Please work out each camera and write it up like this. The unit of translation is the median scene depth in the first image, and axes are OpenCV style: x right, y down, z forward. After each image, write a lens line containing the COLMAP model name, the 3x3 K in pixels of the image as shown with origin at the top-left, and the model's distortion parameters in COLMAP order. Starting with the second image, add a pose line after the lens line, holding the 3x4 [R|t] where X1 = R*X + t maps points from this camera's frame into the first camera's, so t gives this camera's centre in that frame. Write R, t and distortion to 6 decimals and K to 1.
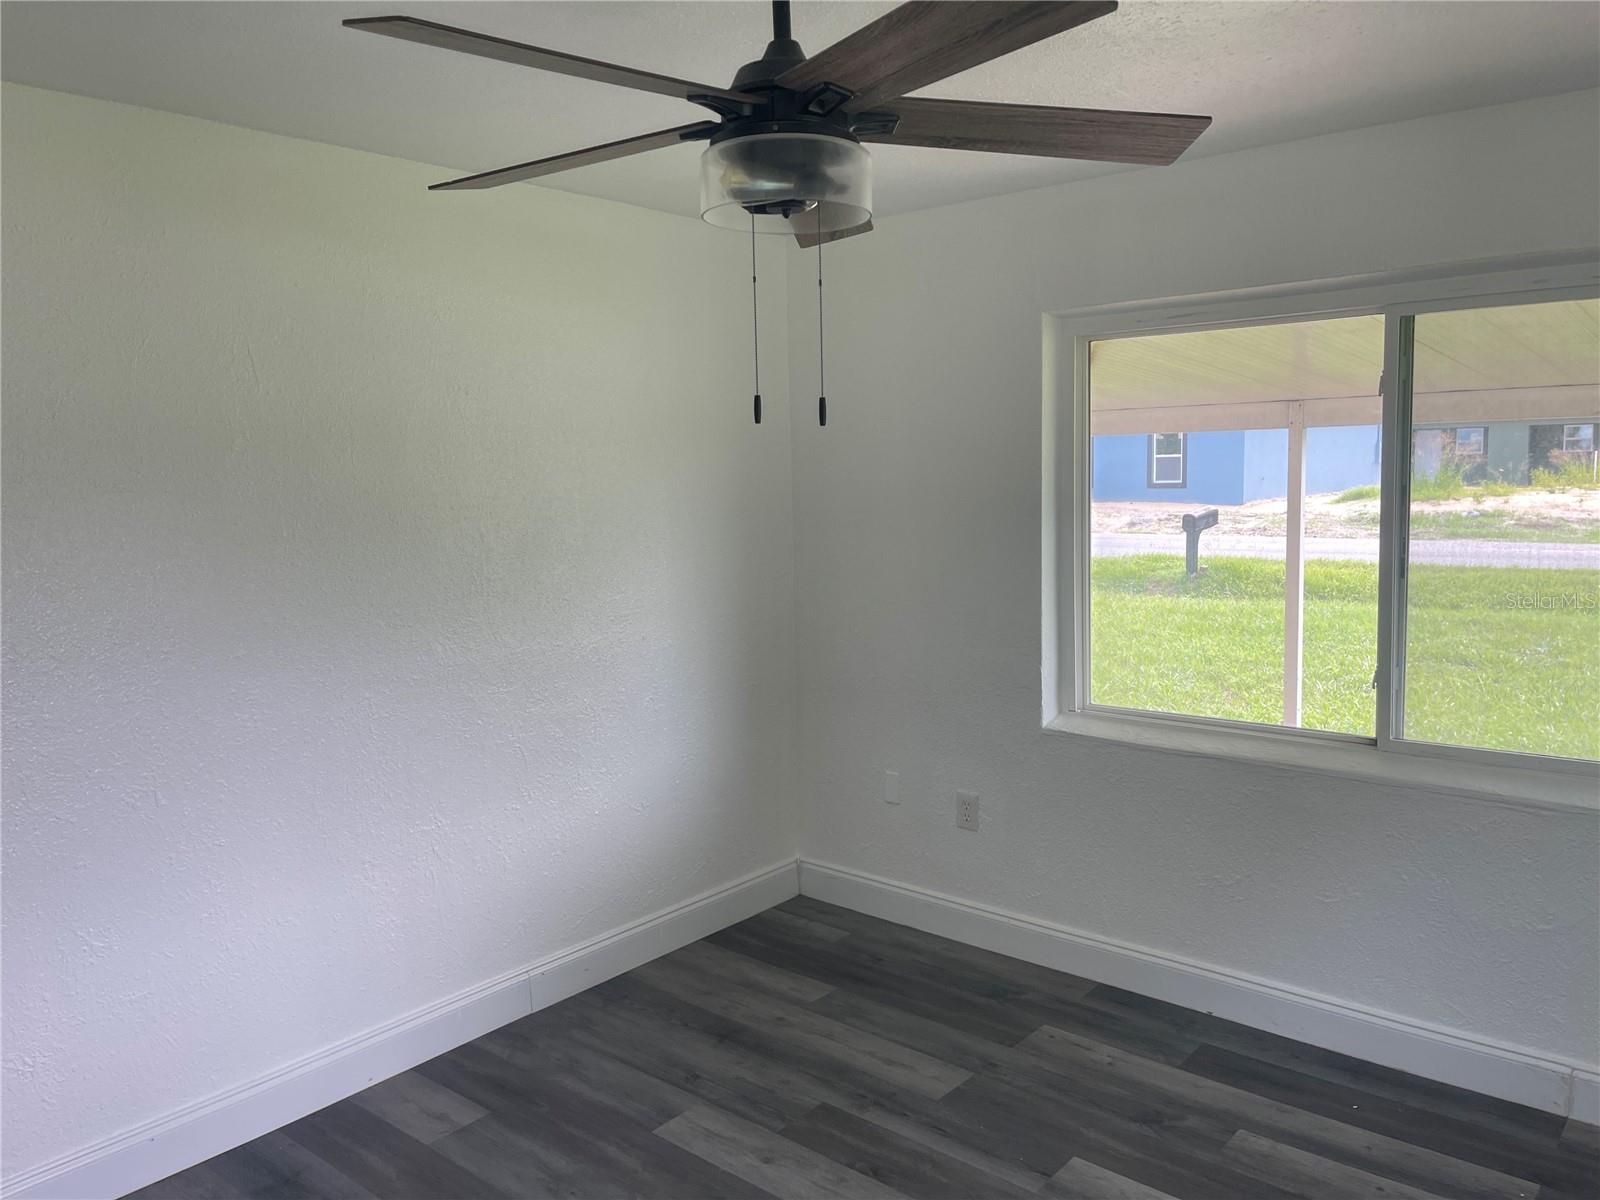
lens RADIAL K [[1206.0, 0, 797.5], [0, 1206.0, 609.2], [0, 0, 1]] dist [0.081585, -0.116768]
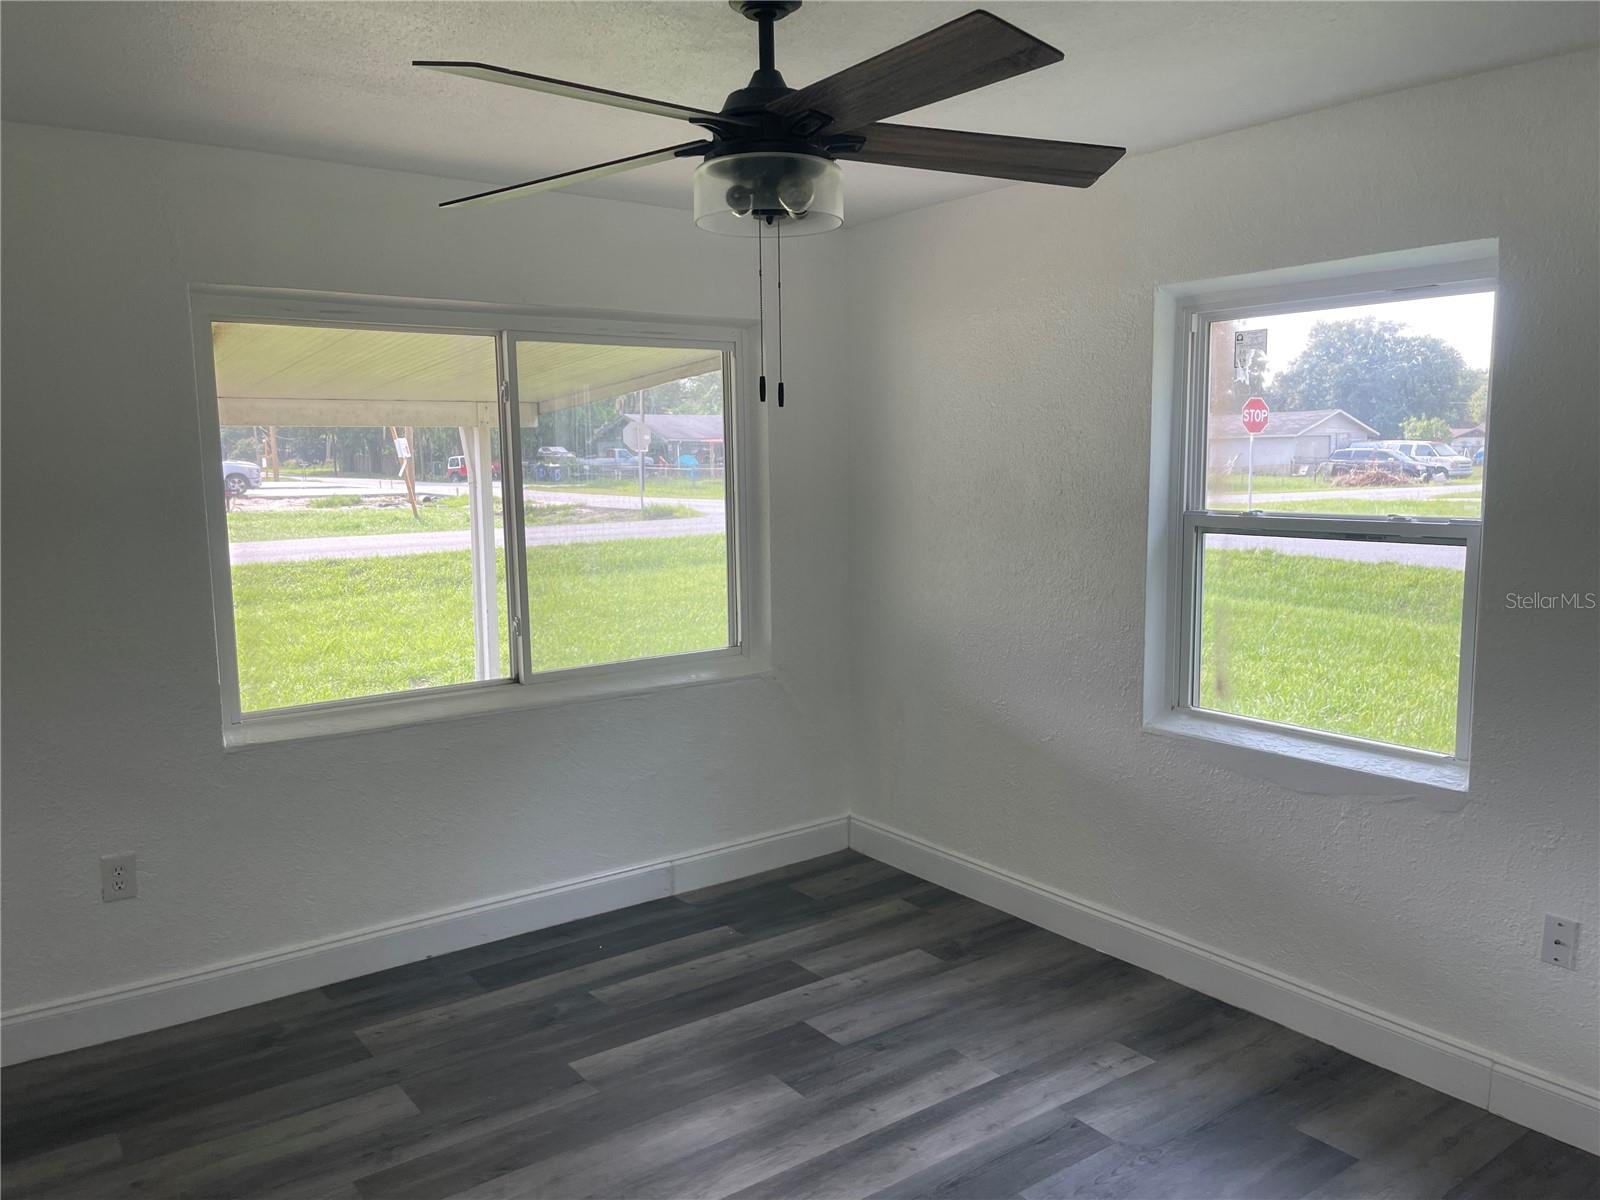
lens RADIAL K [[1206.0, 0, 797.5], [0, 1206.0, 609.2], [0, 0, 1]] dist [0.081585, -0.116768]
pose [[0.218926, -0.104815, 0.970095, -0.676786], [0.123768, 0.989166, 0.078945, -0.027106], [-0.967860, 0.102784, 0.229527, 0.428265]]
